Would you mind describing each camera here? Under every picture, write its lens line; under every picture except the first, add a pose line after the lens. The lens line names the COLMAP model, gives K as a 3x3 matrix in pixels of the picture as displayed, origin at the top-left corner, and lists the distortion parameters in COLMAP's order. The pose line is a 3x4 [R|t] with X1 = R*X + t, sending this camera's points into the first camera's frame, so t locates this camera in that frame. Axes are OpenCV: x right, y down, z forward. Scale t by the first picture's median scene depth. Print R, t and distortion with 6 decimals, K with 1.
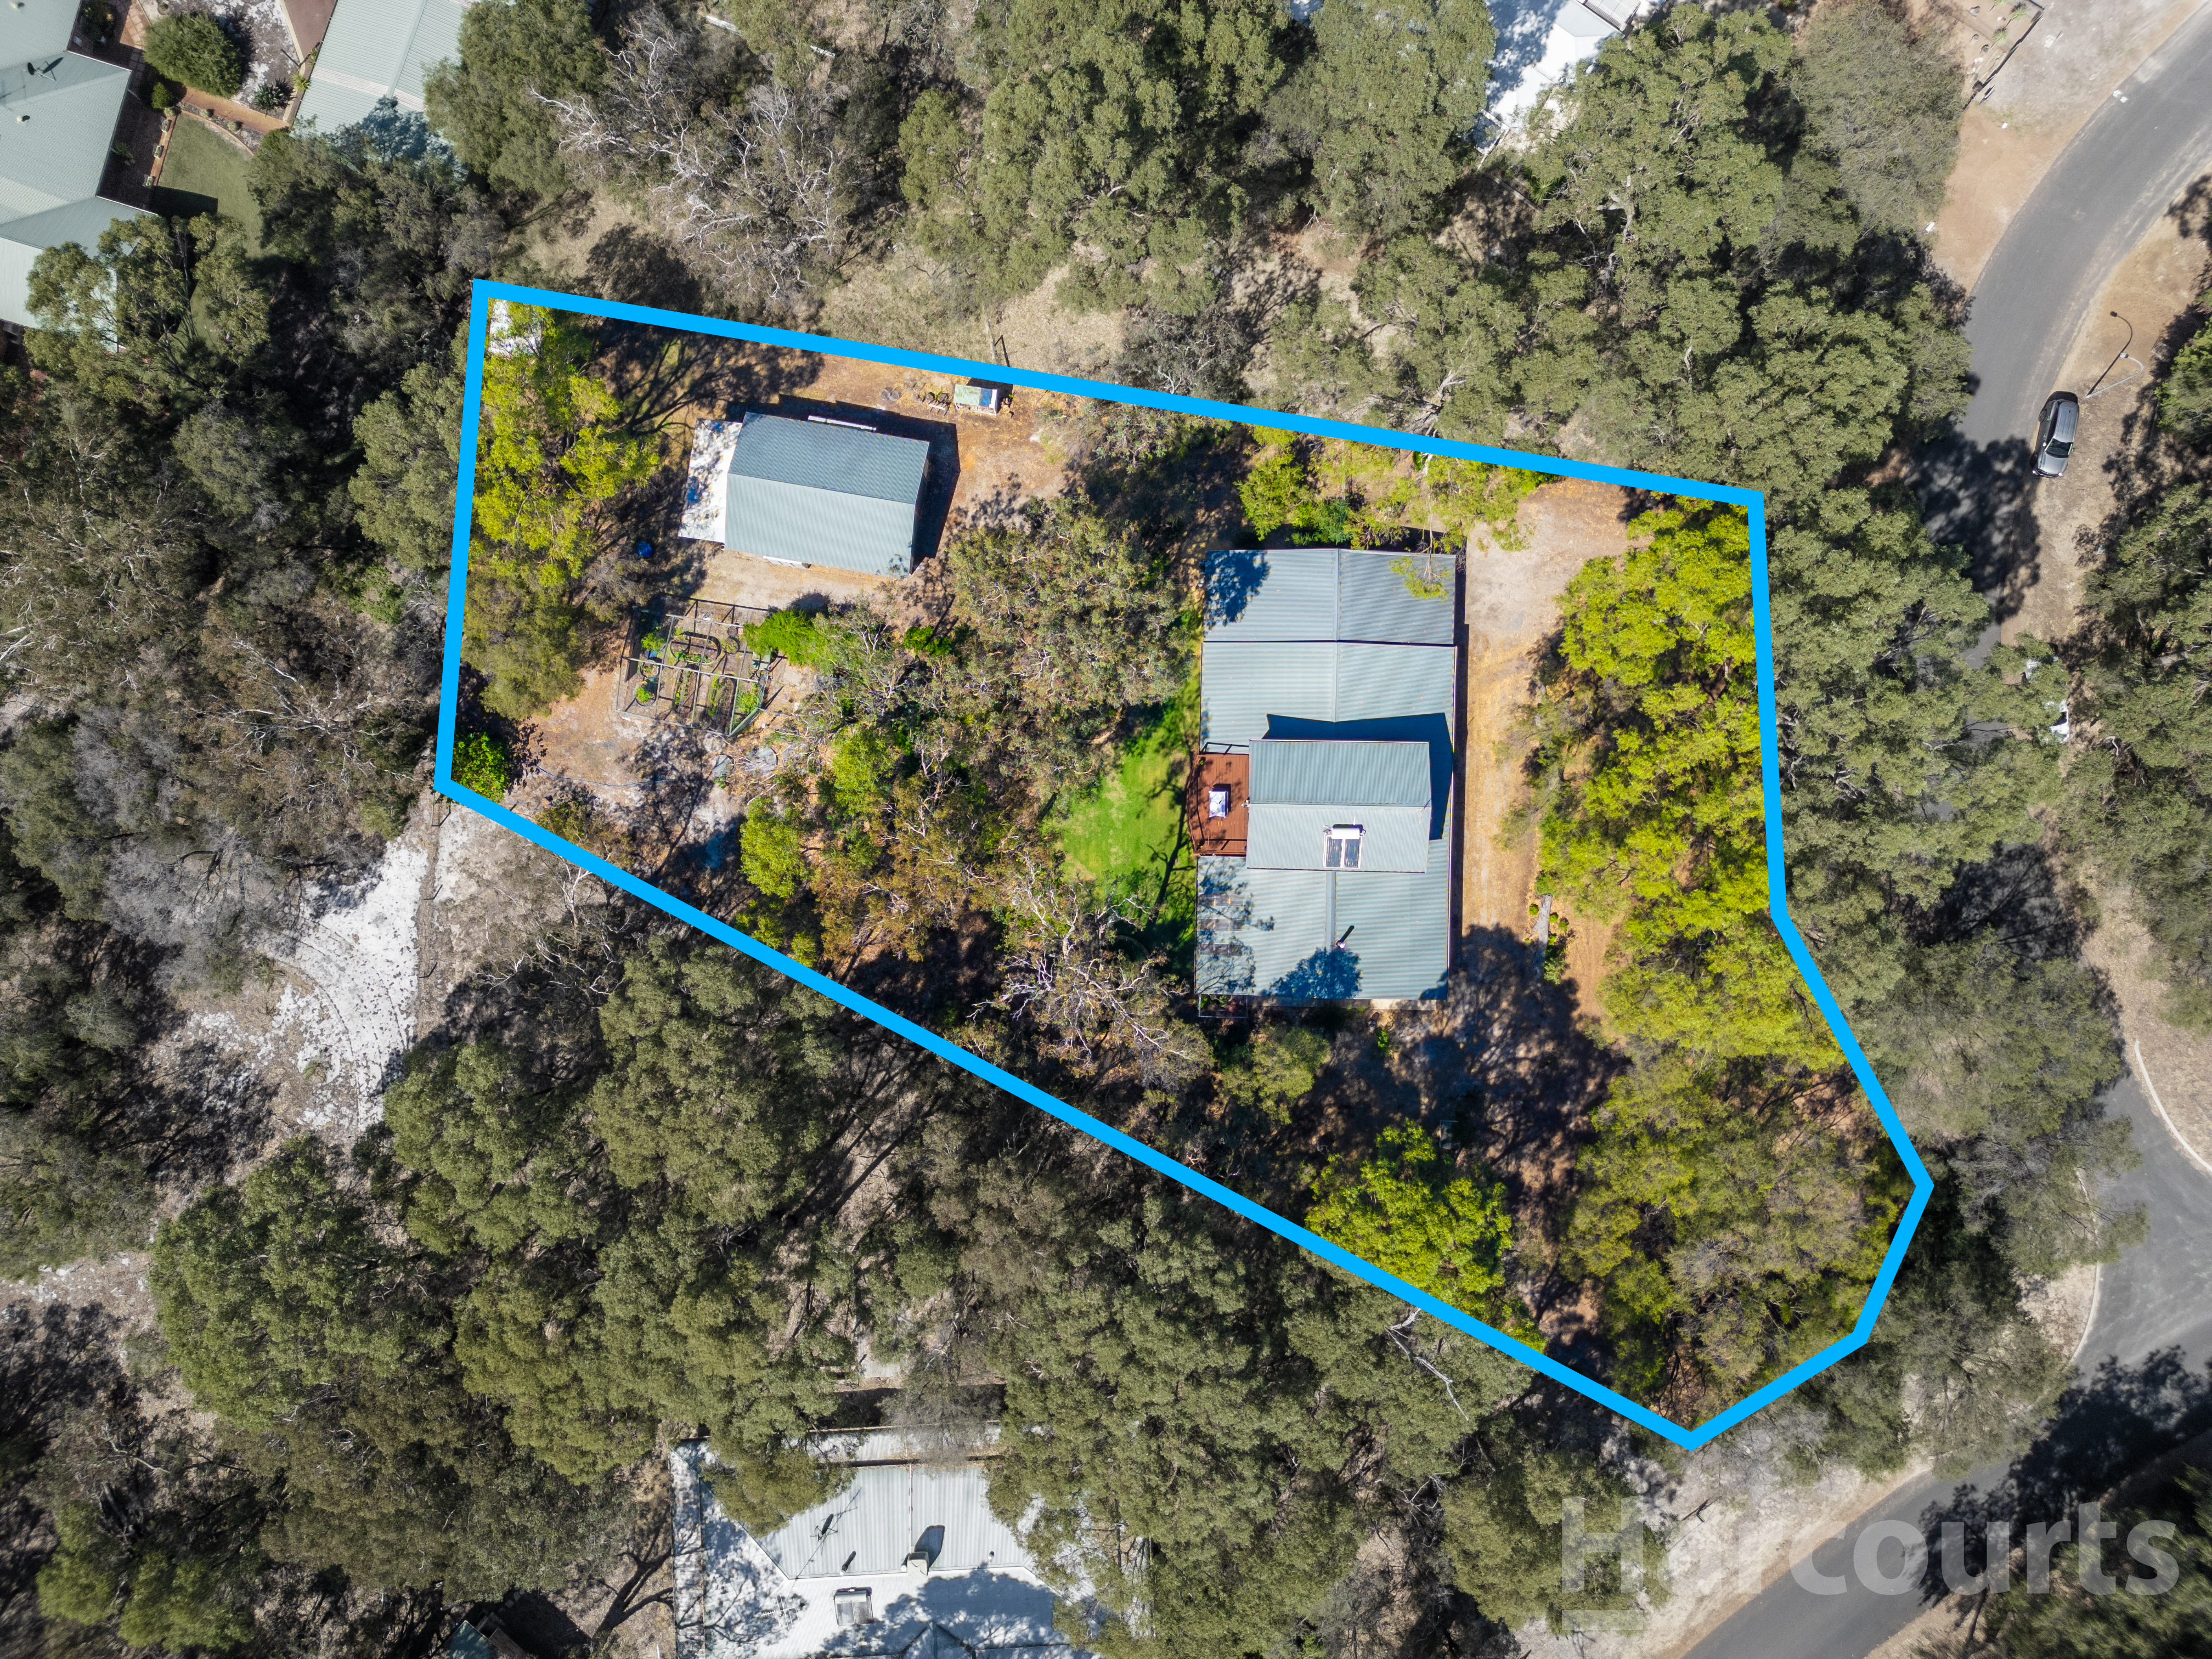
lens RADIAL K [[1599.9, 0, 1098.2], [0, 1599.9, 834.4], [0, 0, 1]] dist [0.030838, -0.032847]
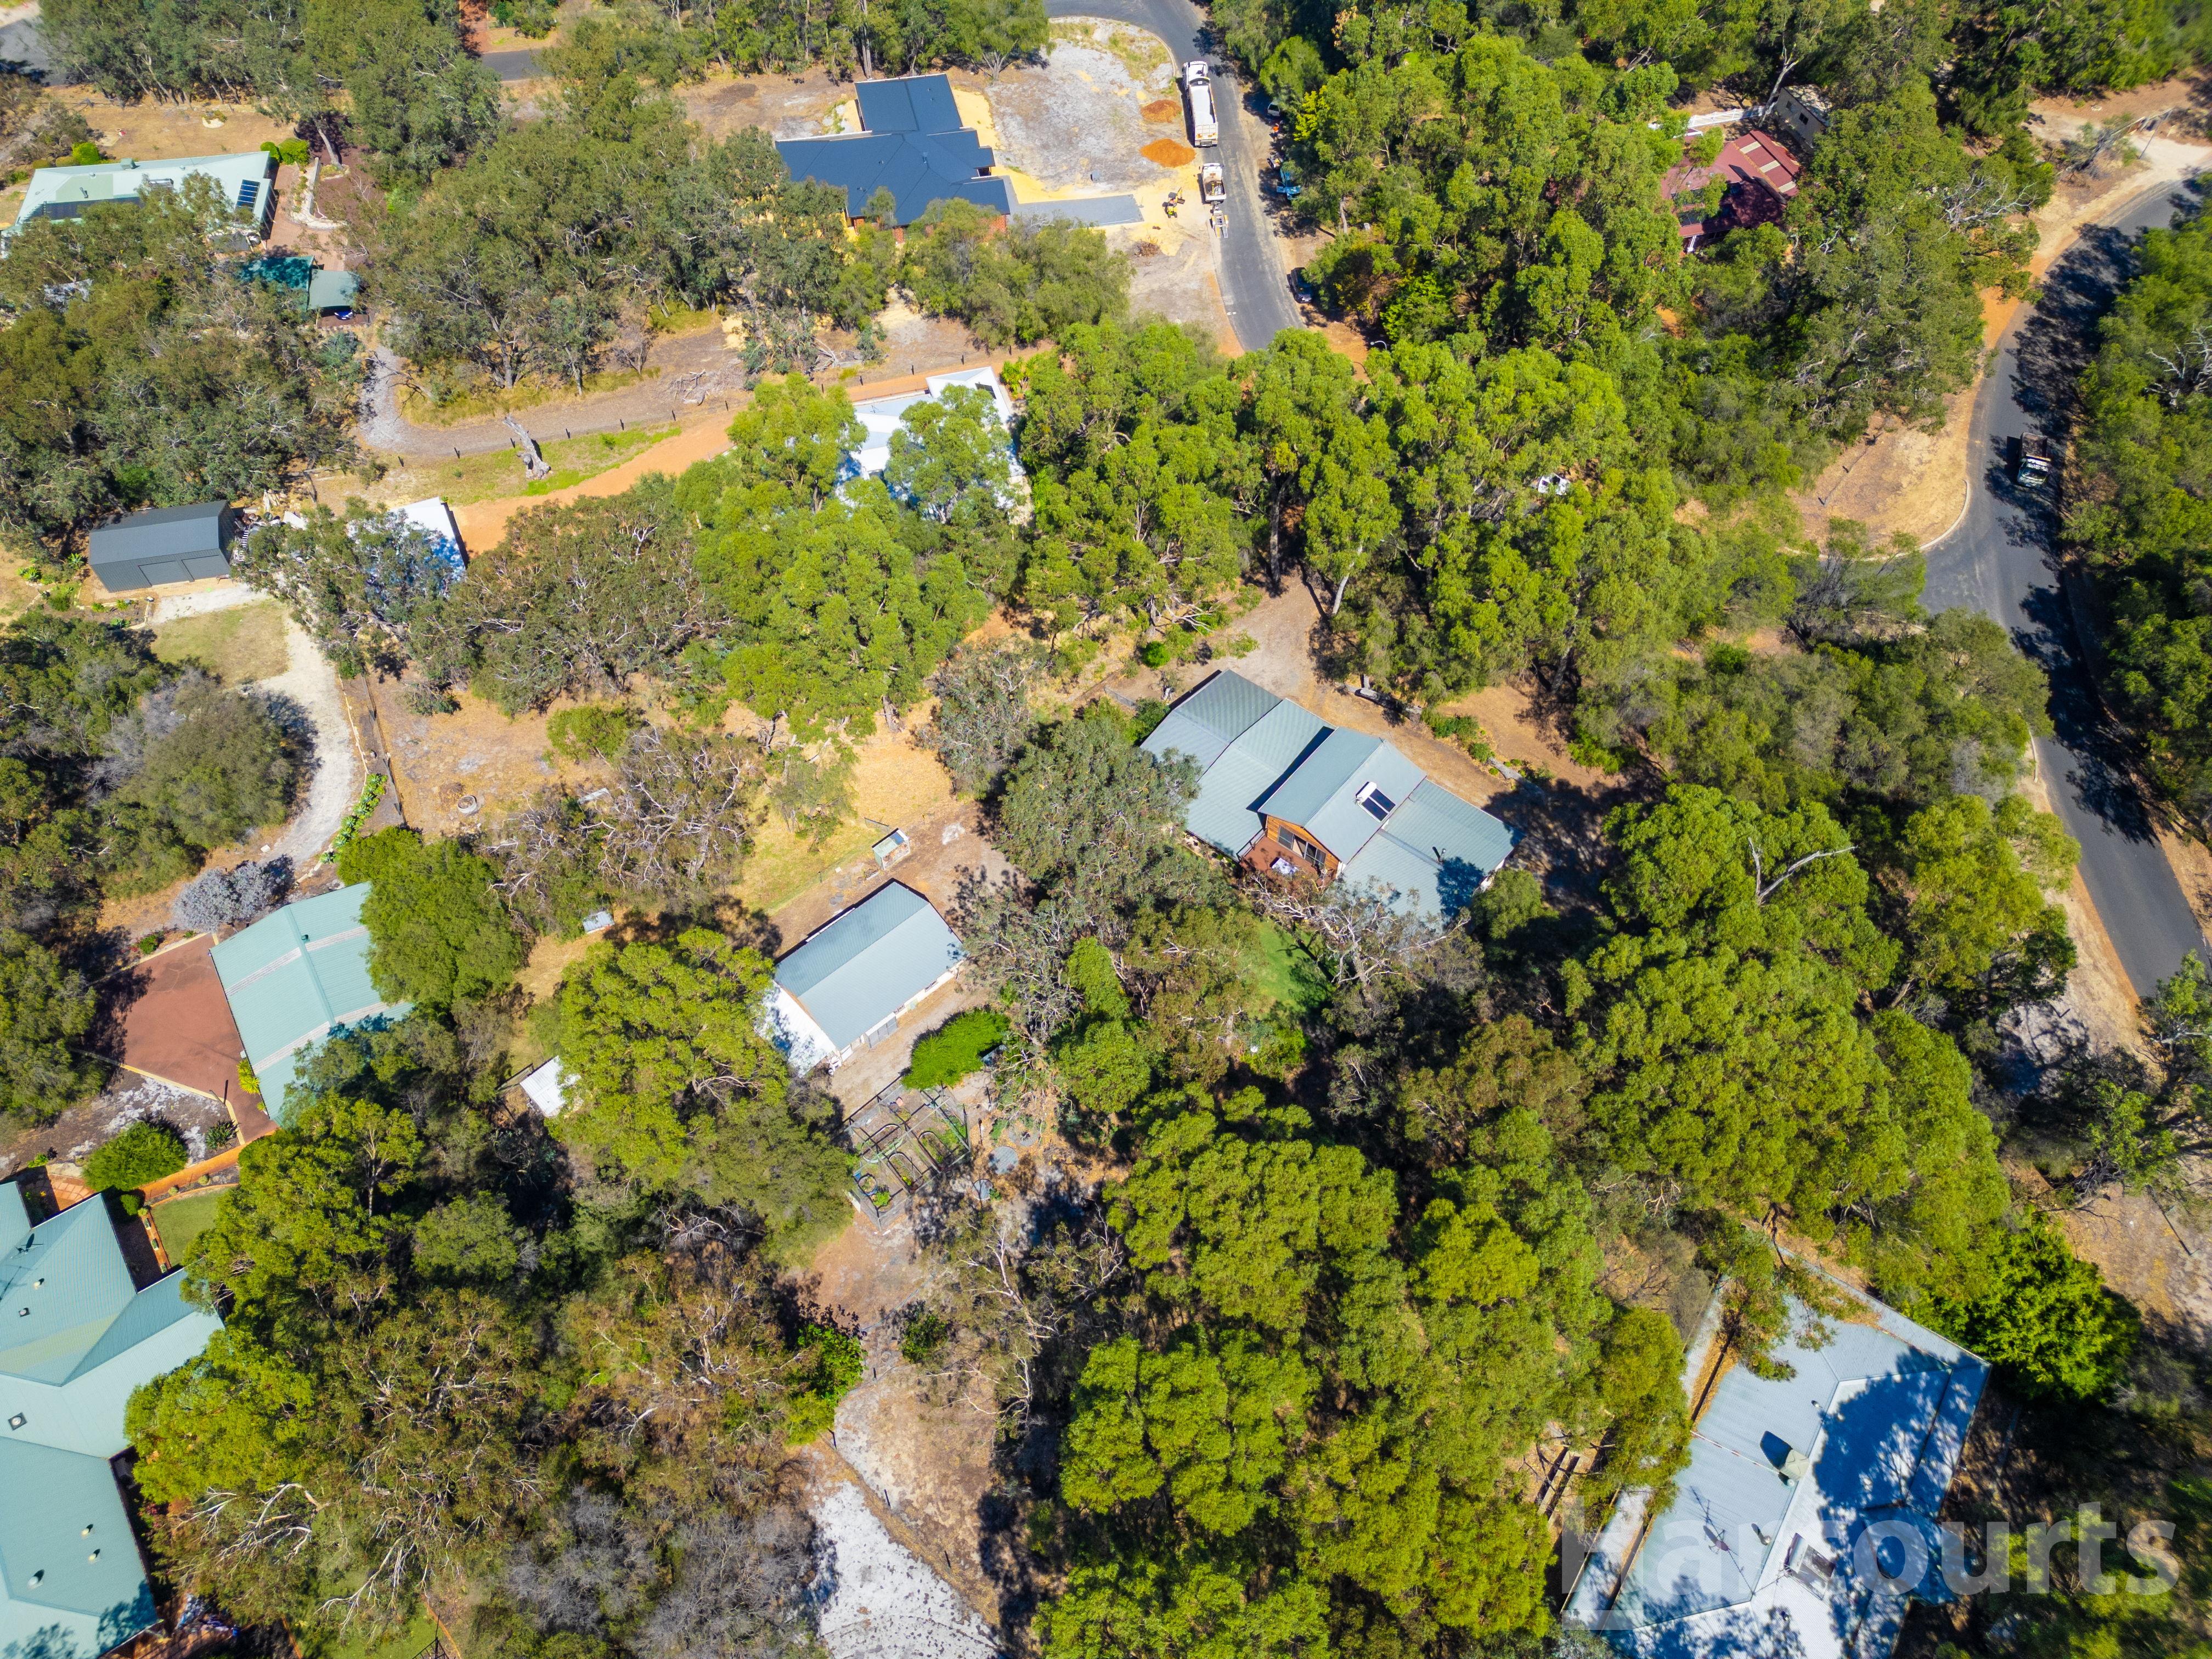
lens RADIAL K [[1599.9, 0, 1098.2], [0, 1599.9, 834.4], [0, 0, 1]] dist [0.030838, -0.032847]
pose [[0.612422, -0.621762, 0.488212, -0.562323], [0.790468, 0.489437, -0.368255, 0.289485], [-0.009982, 0.611444, 0.791225, 0.044013]]
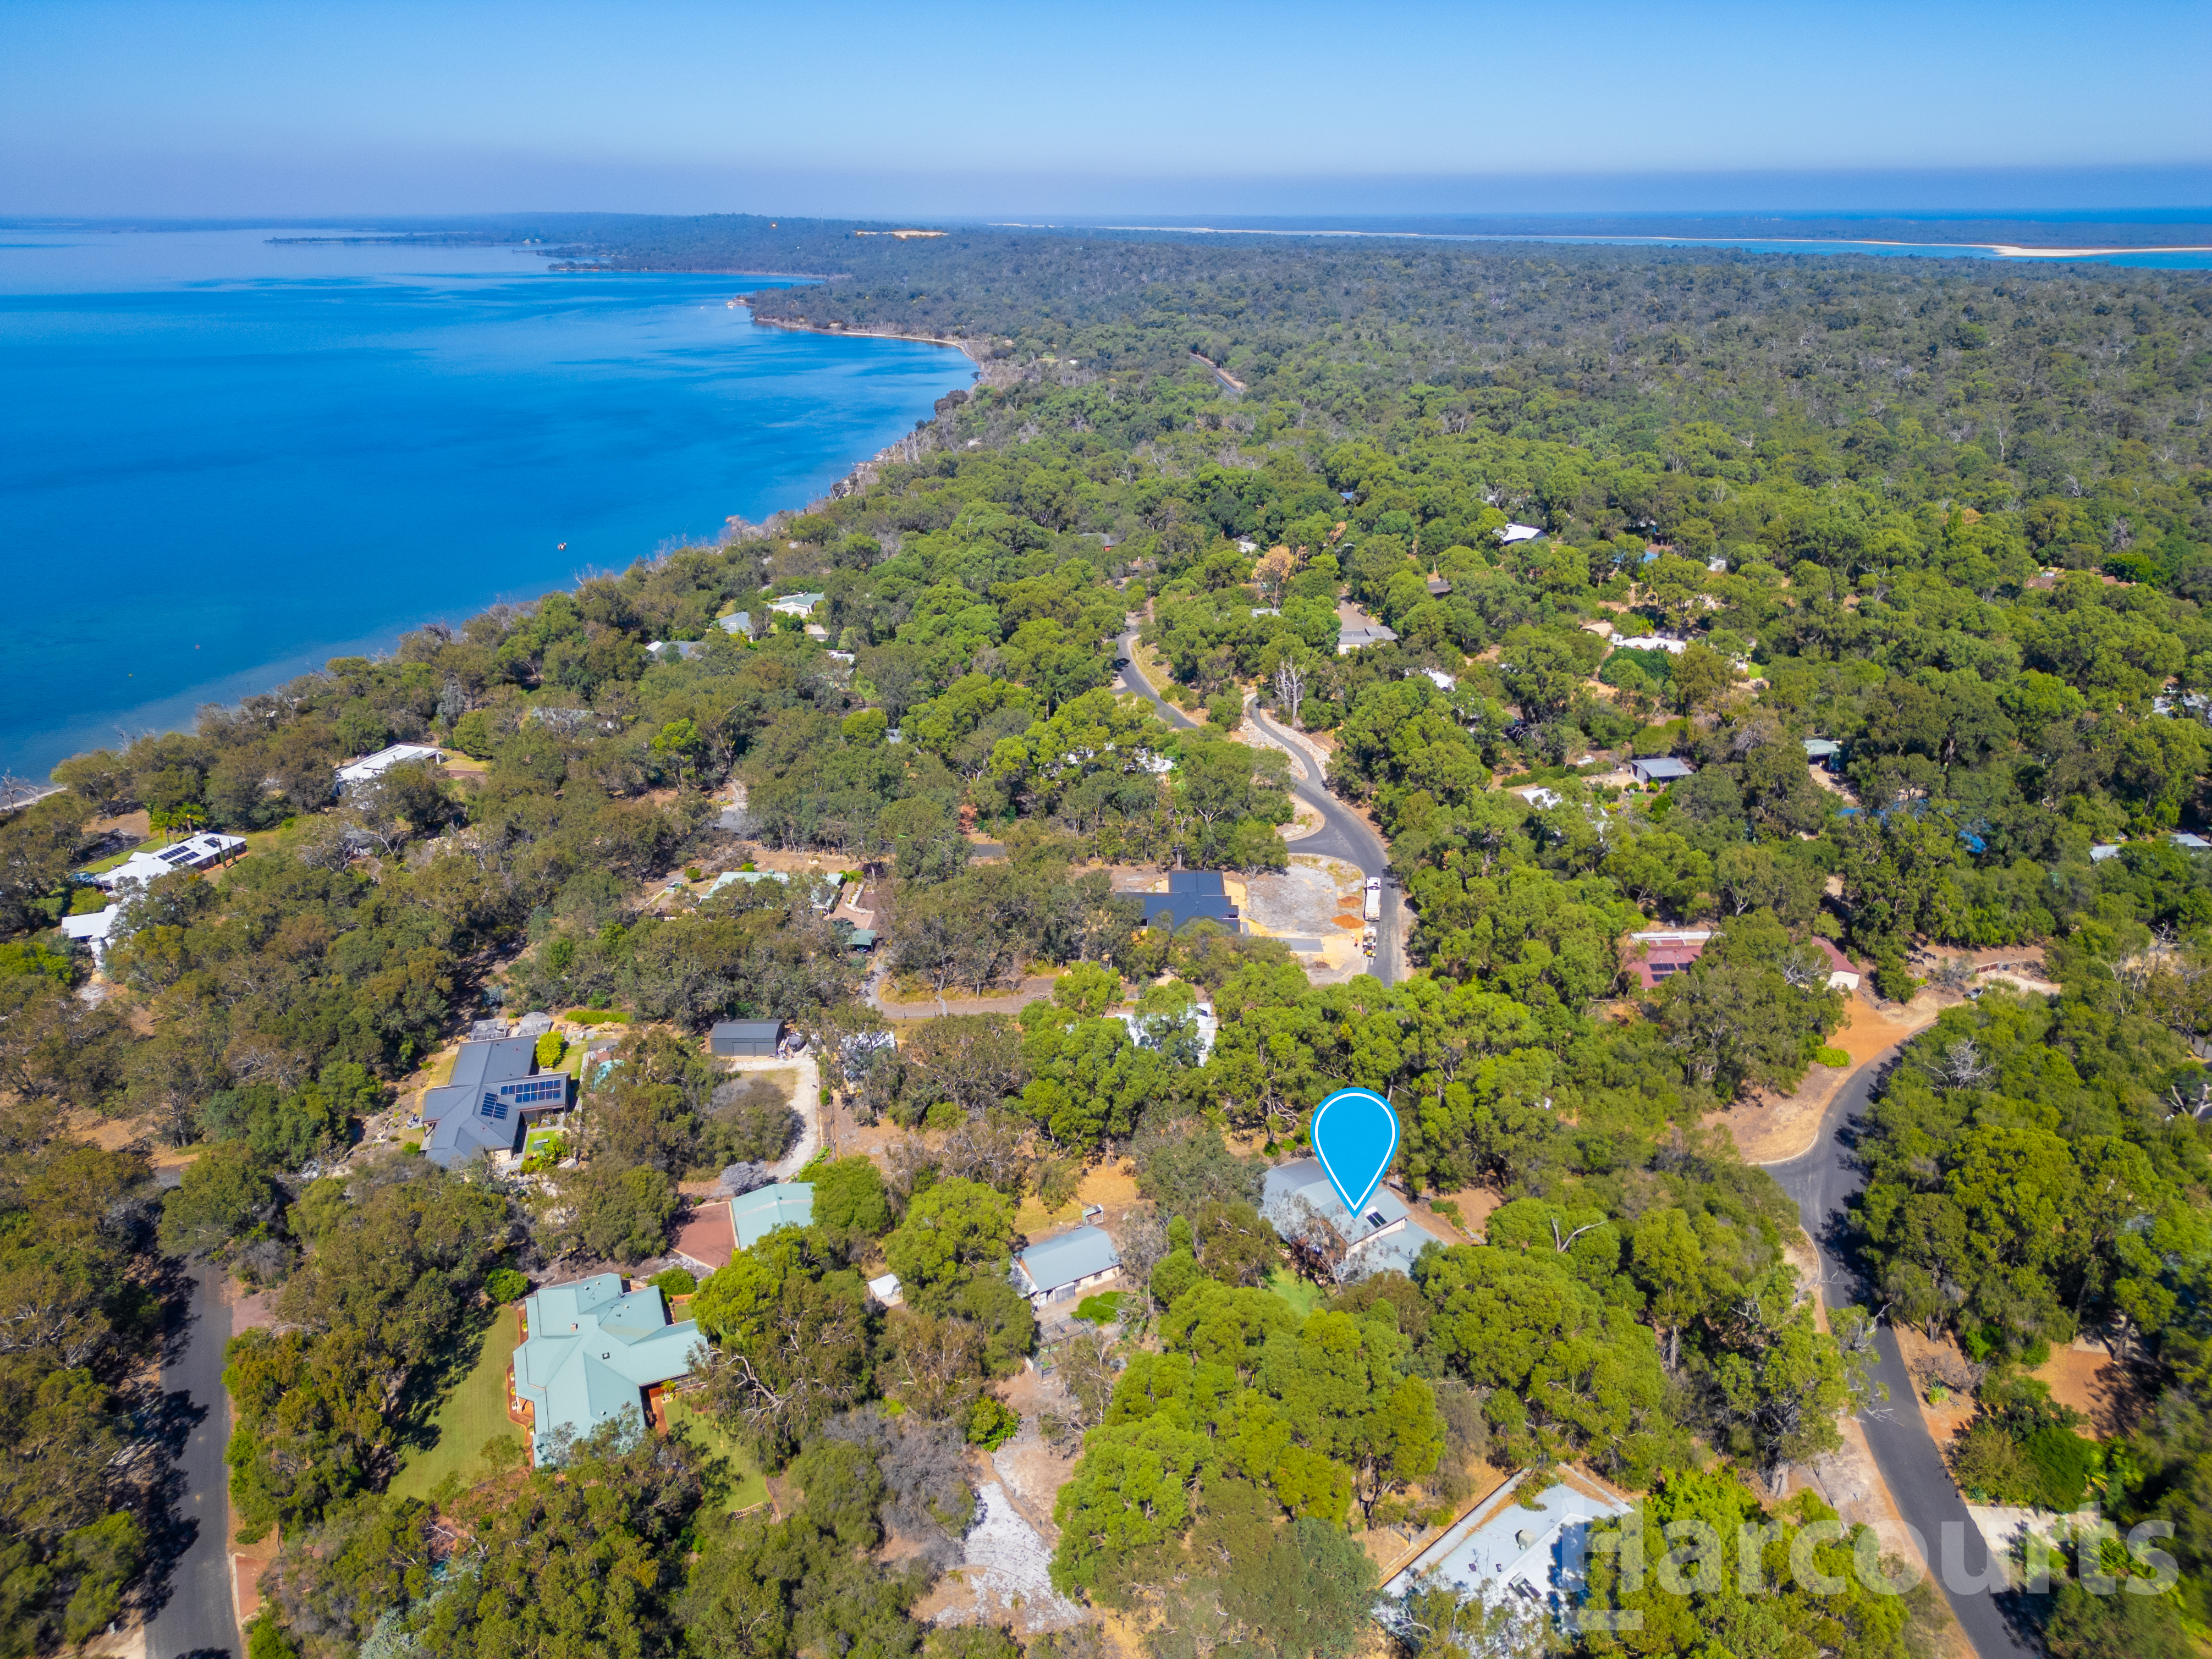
lens RADIAL K [[1599.8, 0, 1098.2], [0, 1599.8, 834.4], [0, 0, 1]] dist [0.030838, -0.032847]
pose [[0.788941, -0.228258, 0.570500, -1.147054], [0.614432, 0.282792, -0.736548, 1.122837], [0.006790, 0.931626, 0.363355, -0.214625]]
